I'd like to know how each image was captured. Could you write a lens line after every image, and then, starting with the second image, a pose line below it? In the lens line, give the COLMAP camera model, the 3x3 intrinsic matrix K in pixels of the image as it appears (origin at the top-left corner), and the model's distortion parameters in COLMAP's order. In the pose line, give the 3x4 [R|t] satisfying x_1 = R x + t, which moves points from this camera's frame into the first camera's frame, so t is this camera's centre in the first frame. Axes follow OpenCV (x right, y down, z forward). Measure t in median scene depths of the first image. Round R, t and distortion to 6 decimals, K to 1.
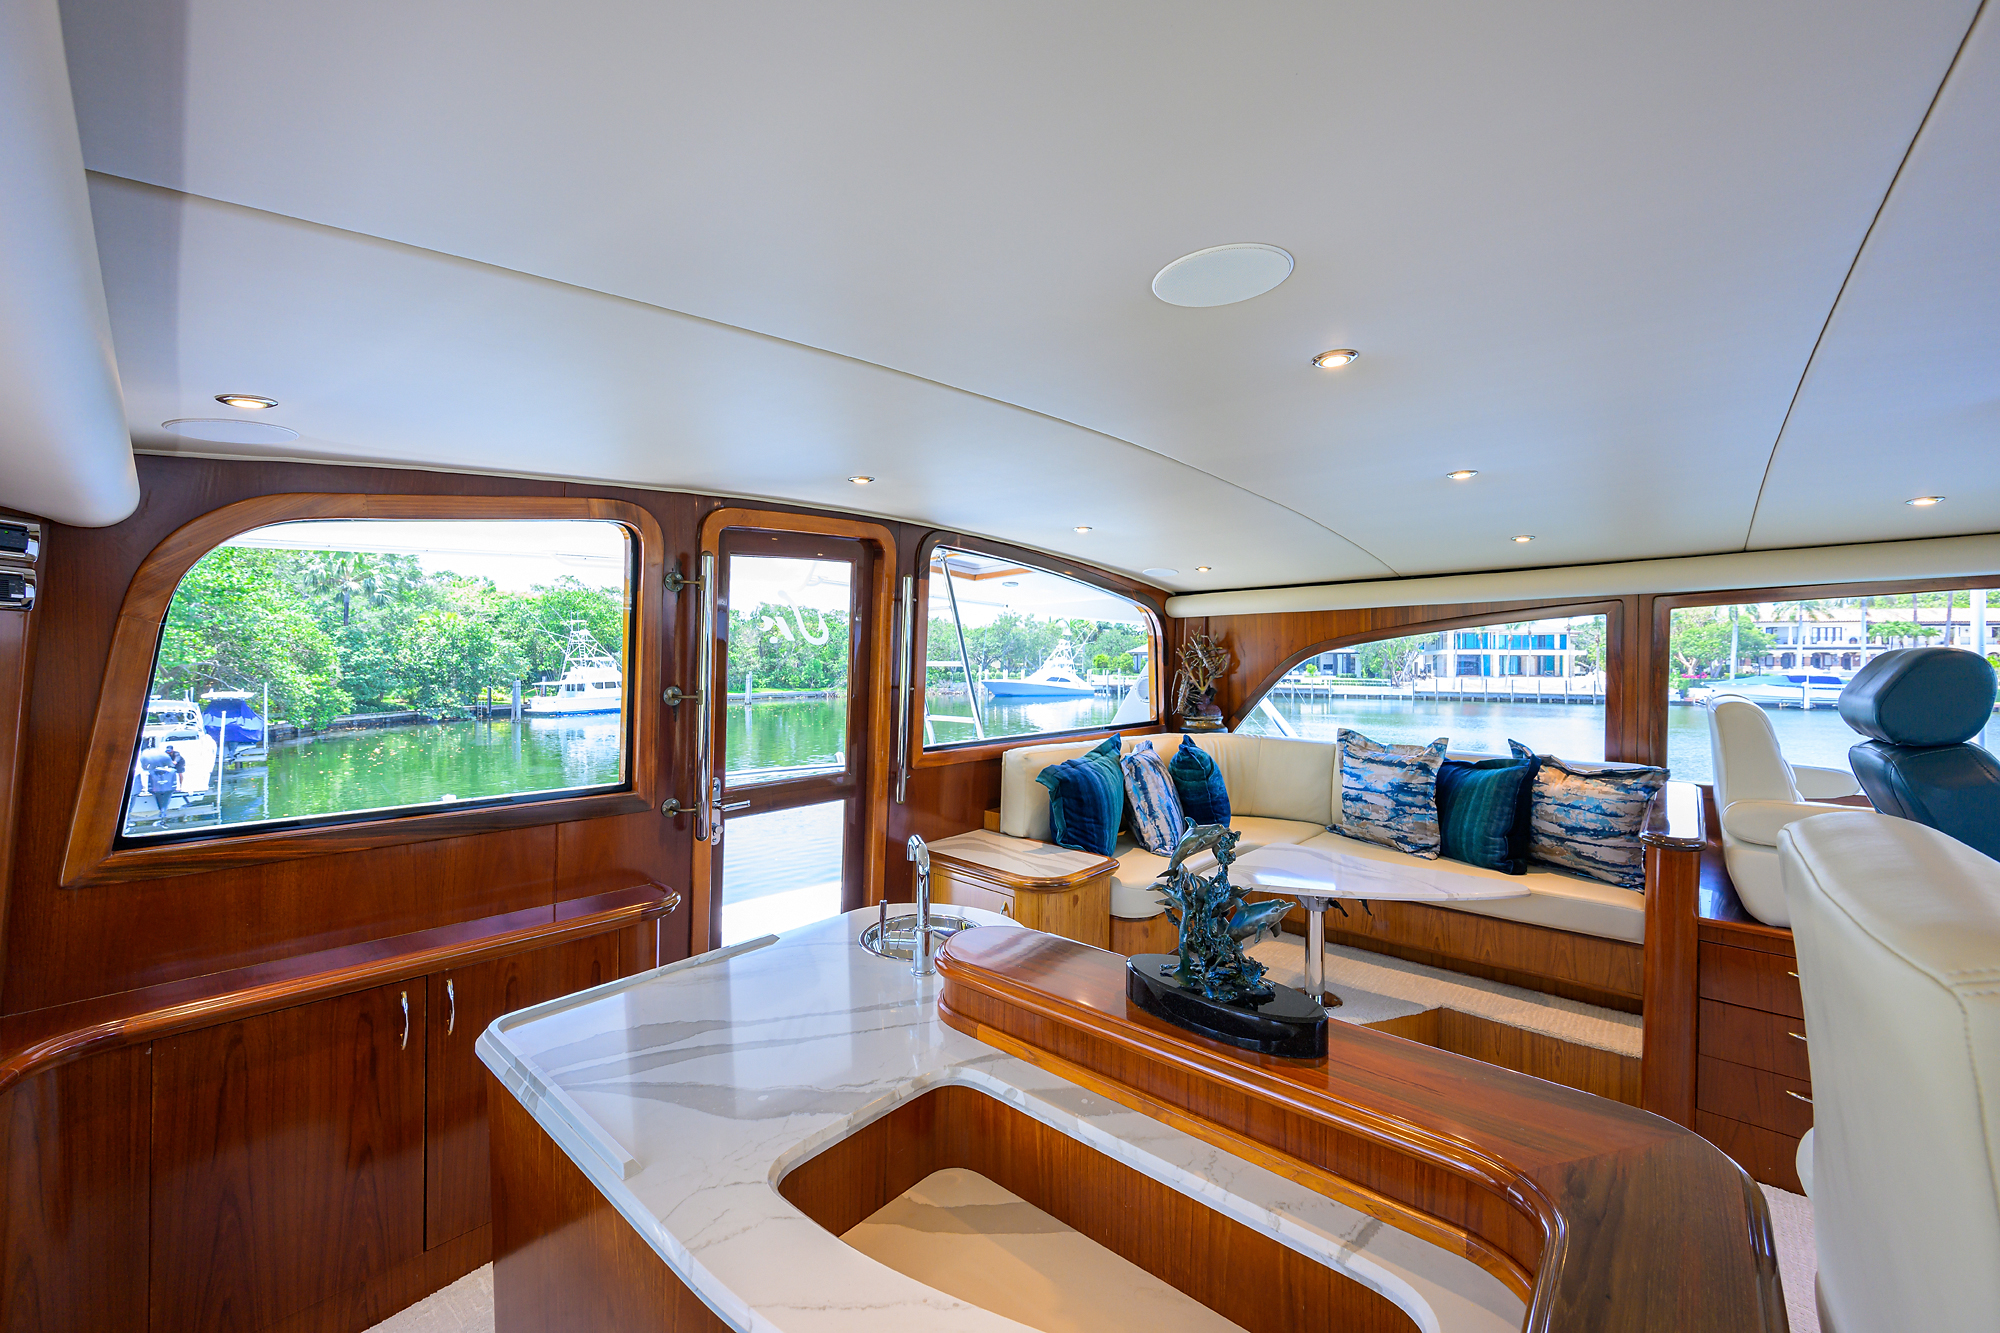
lens RADIAL K [[784.6, 0, 1002.7], [0, 784.6, 667.5], [0, 0, 1]] dist [0.000598, 0.000105]
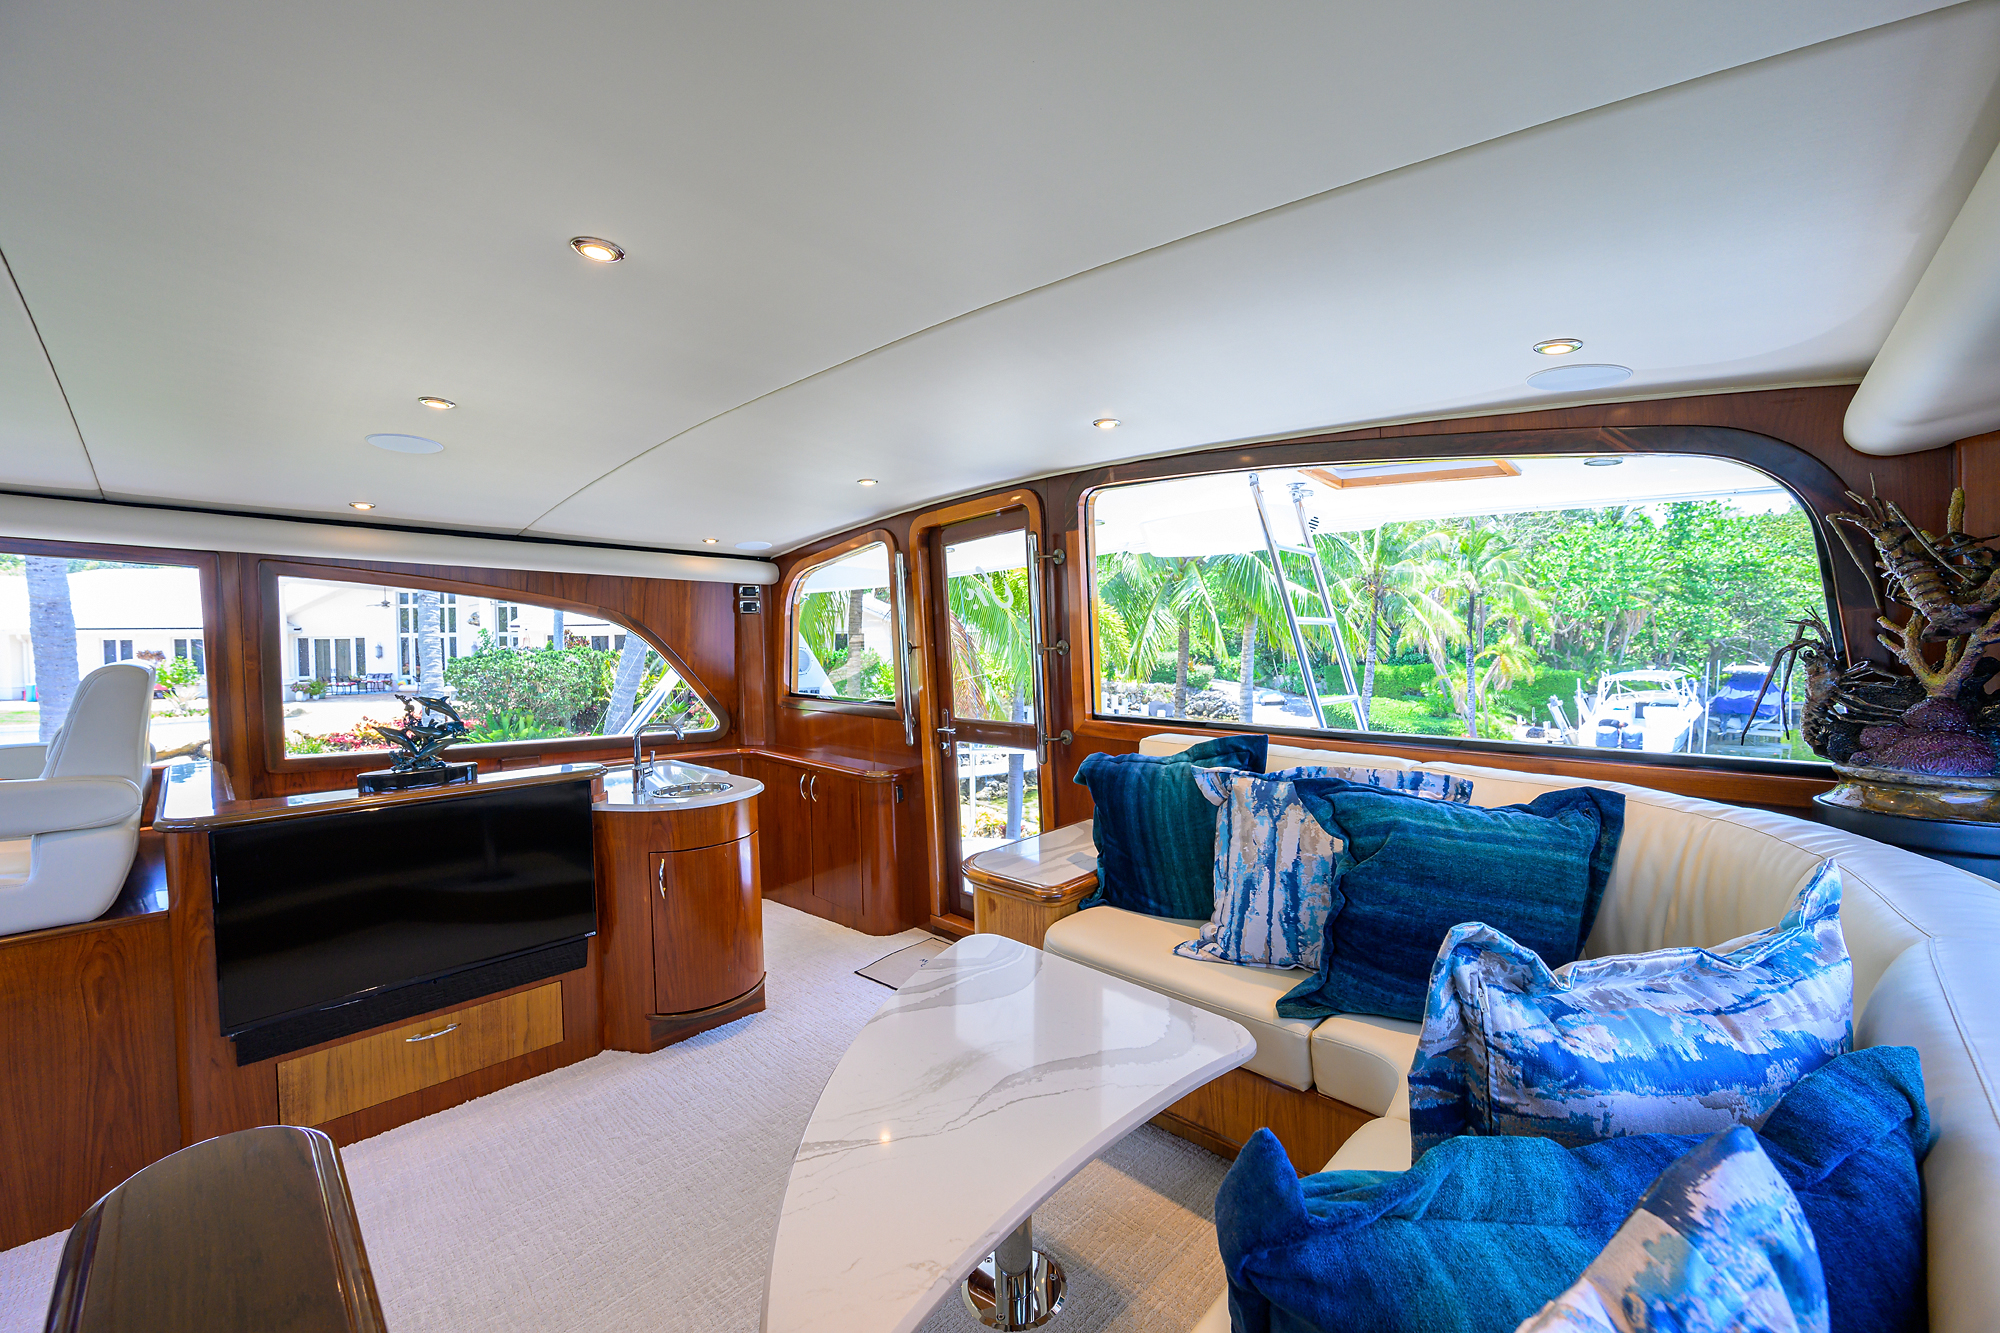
lens RADIAL K [[783.4, 0, 1007.6], [0, 783.4, 666.5], [0, 0, 1]] dist [-0.000322, 0.000545]
pose [[-0.051257, 0.029554, -0.998248, 0.751088], [0.001559, 0.999563, 0.029513, 0.017692], [0.998684, -0.000044, -0.051281, 0.871952]]
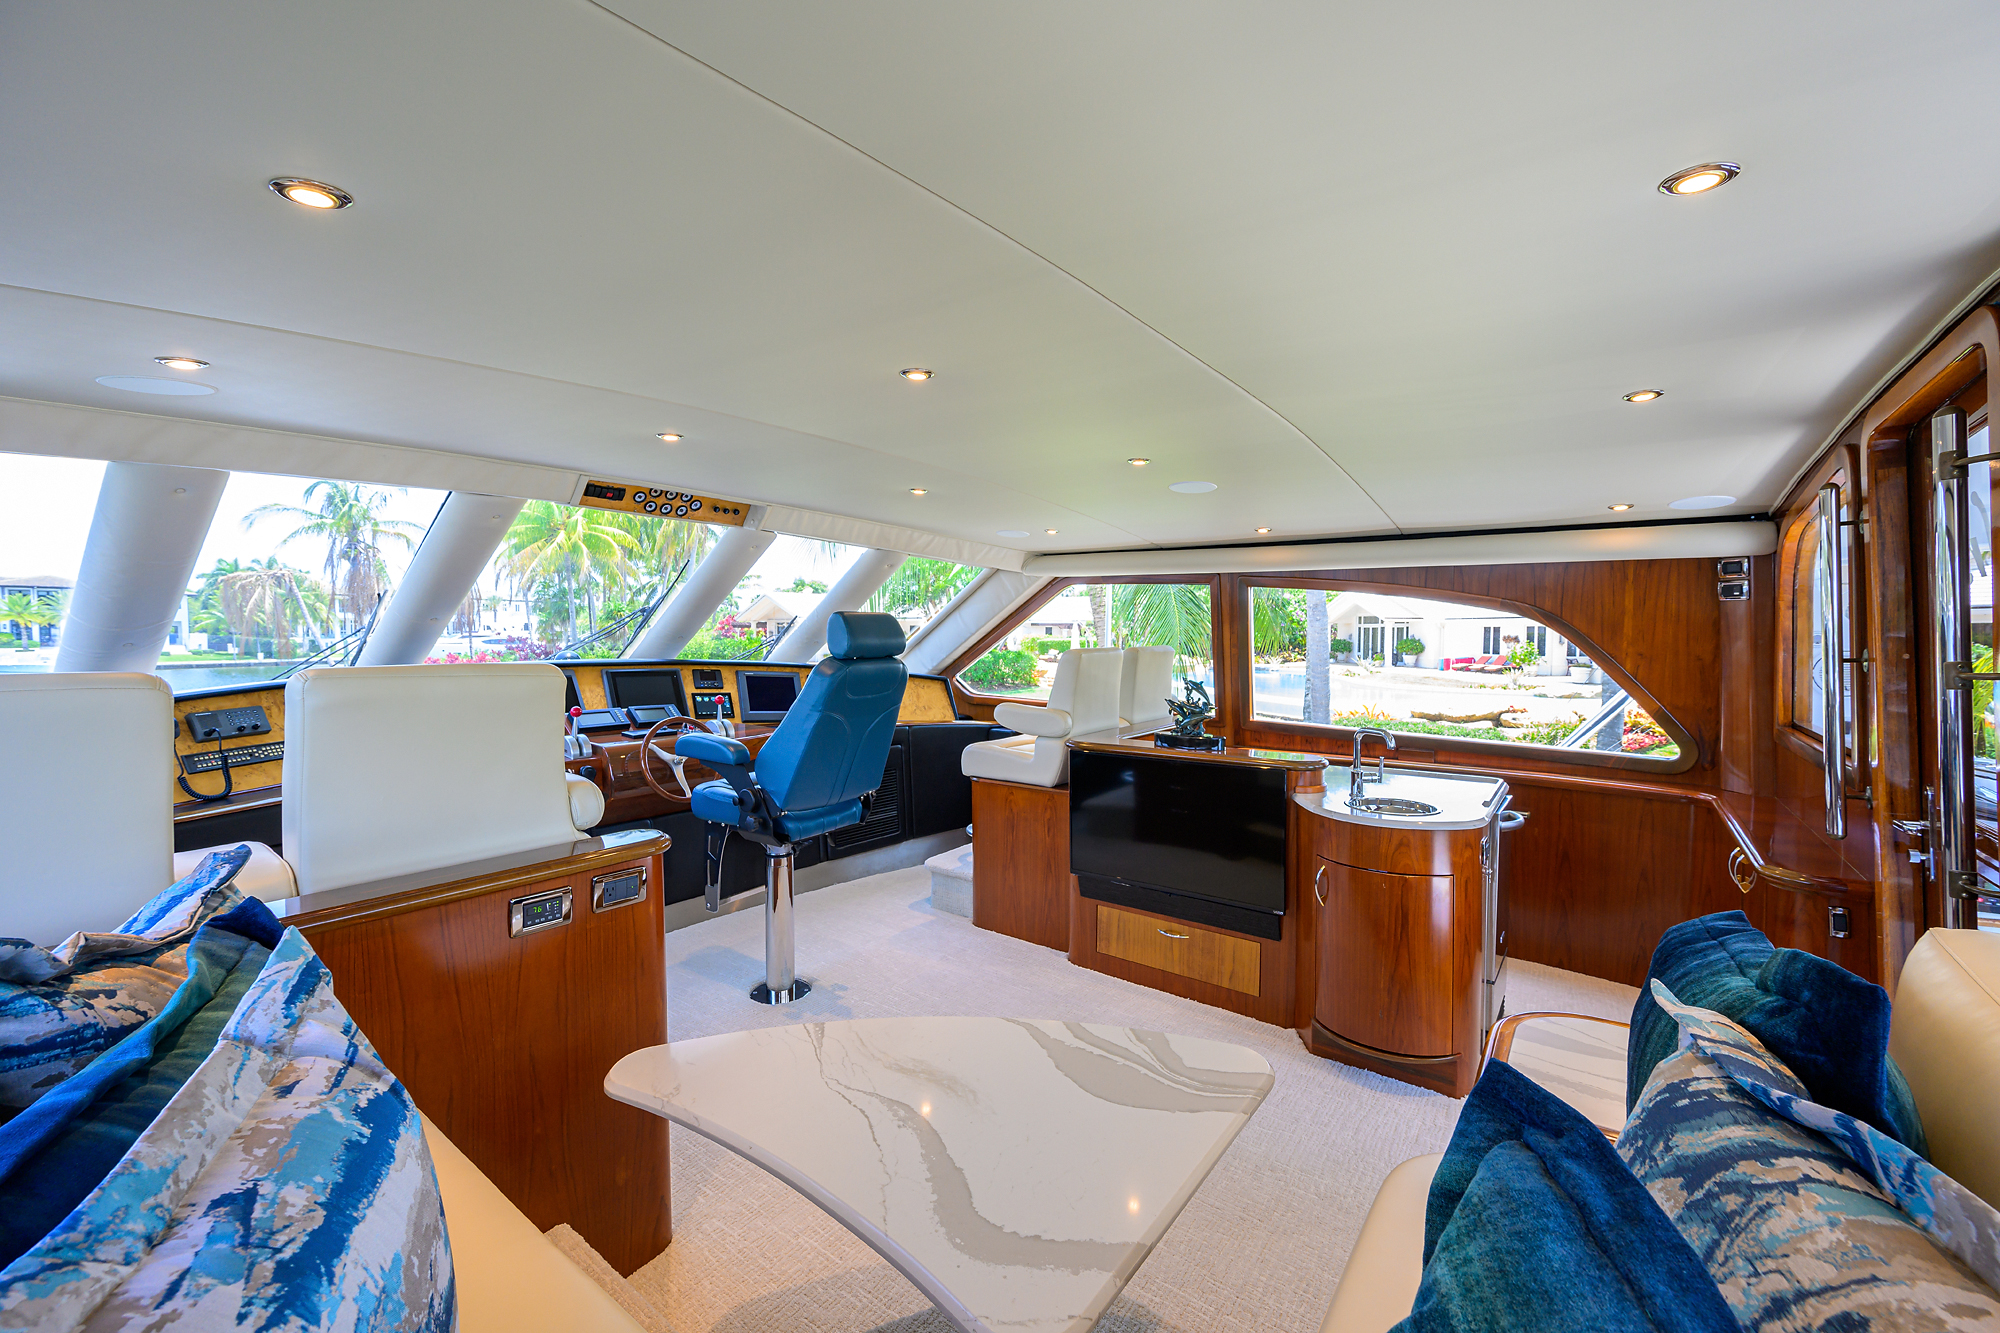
lens RADIAL K [[784.6, 0, 1002.7], [0, 784.6, 667.5], [0, 0, 1]] dist [0.000598, 0.000105]
pose [[-0.997309, -0.002674, -0.073266, 0.373994], [-0.006543, 0.998593, 0.052622, 0.003159], [0.073023, 0.052960, -0.995923, 1.203001]]
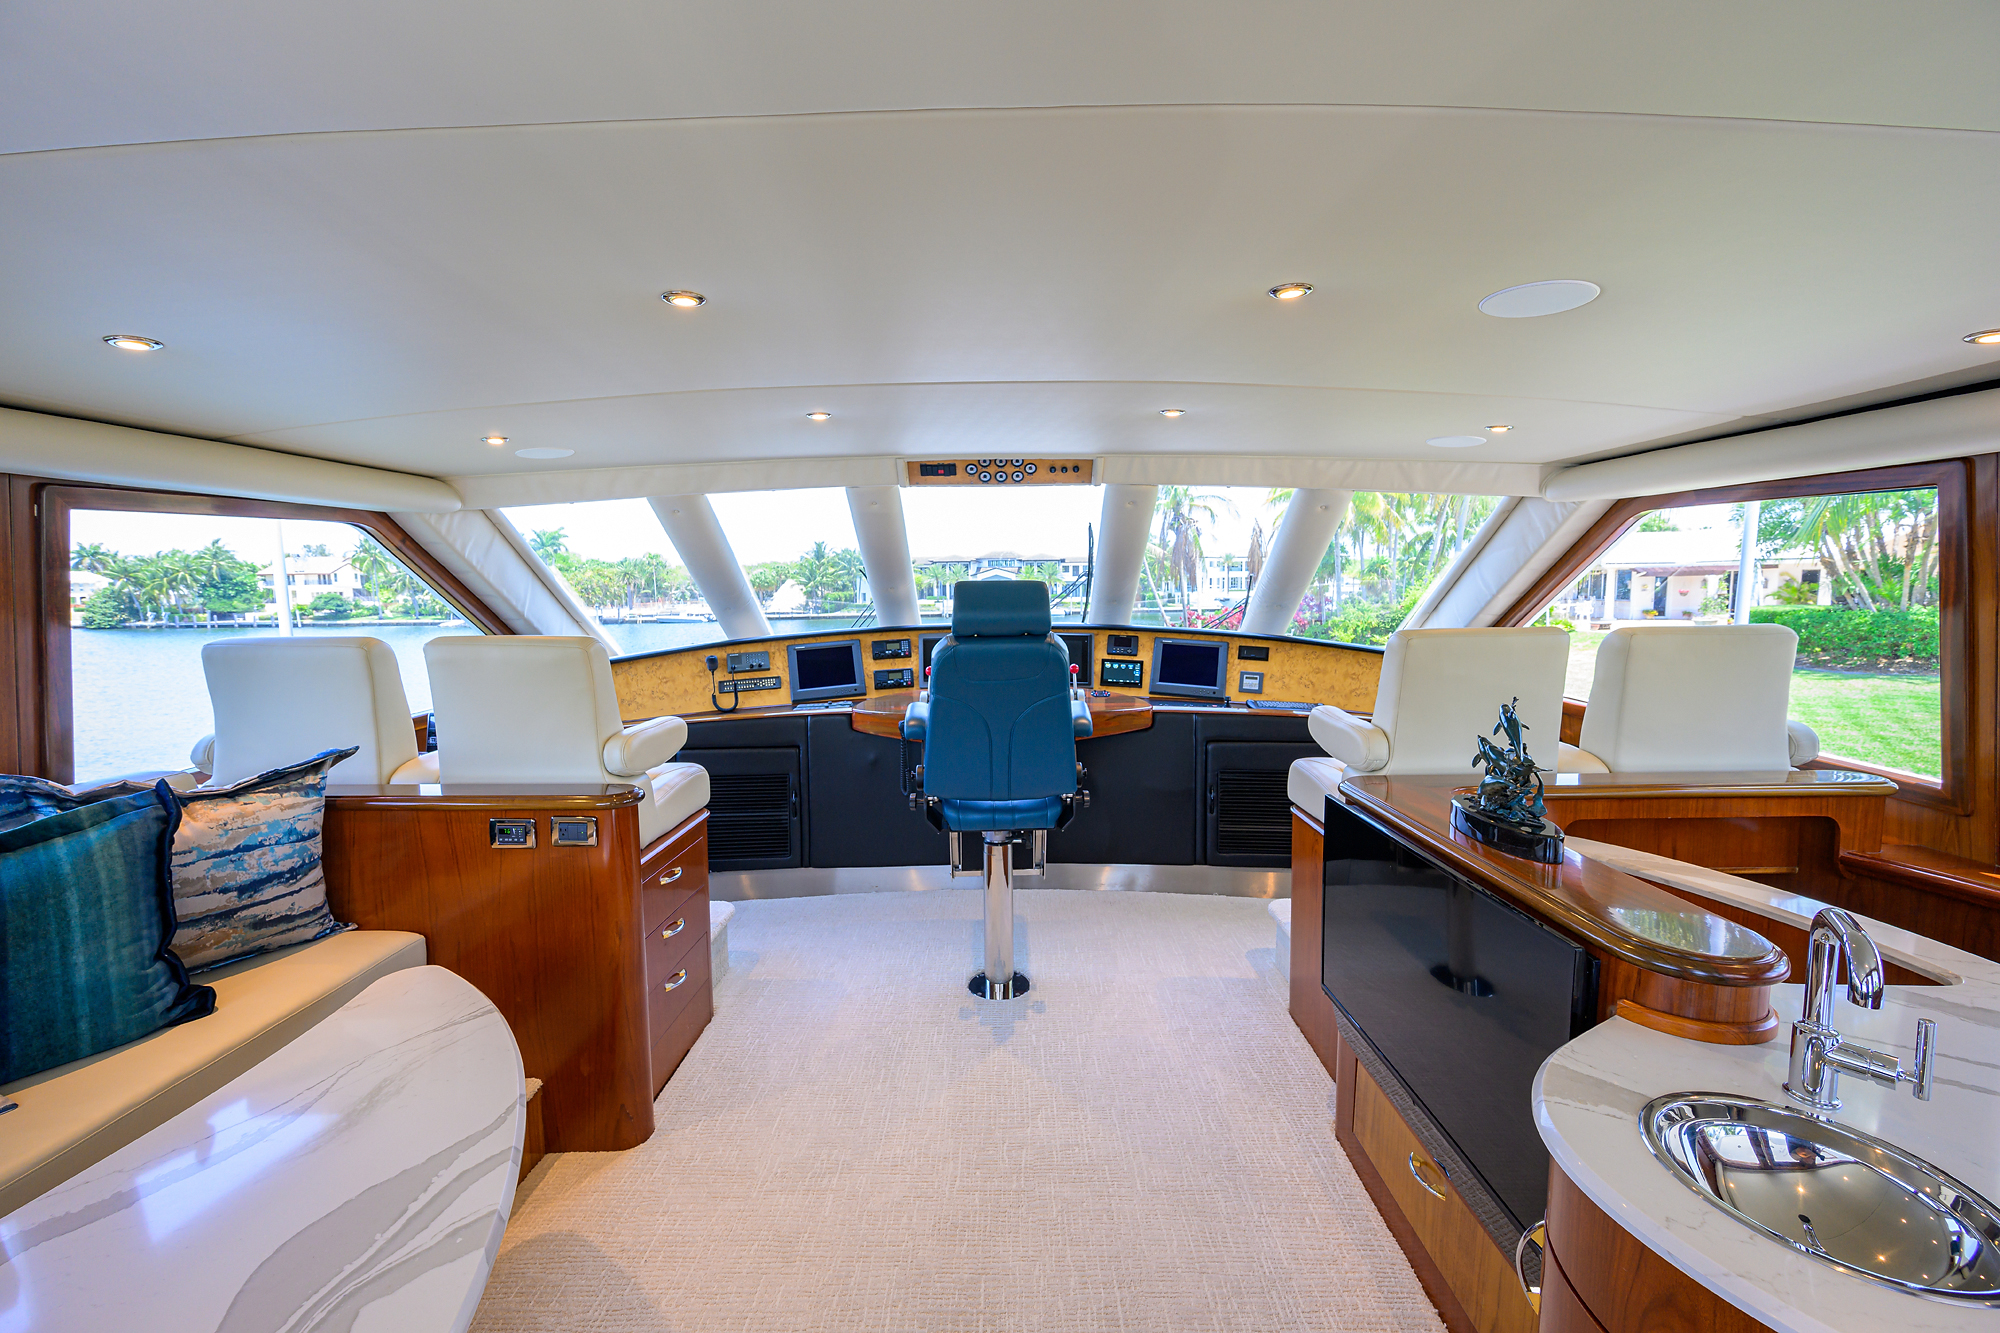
lens RADIAL K [[779.9, 0, 1001.1], [0, 779.9, 664.8], [0, 0, 1]] dist [-0.001177, 0.000081]
pose [[-0.645118, -0.071898, 0.760693, -0.054371], [0.014507, 0.994231, 0.106274, -0.009466], [-0.763945, 0.079594, -0.640354, 0.818164]]
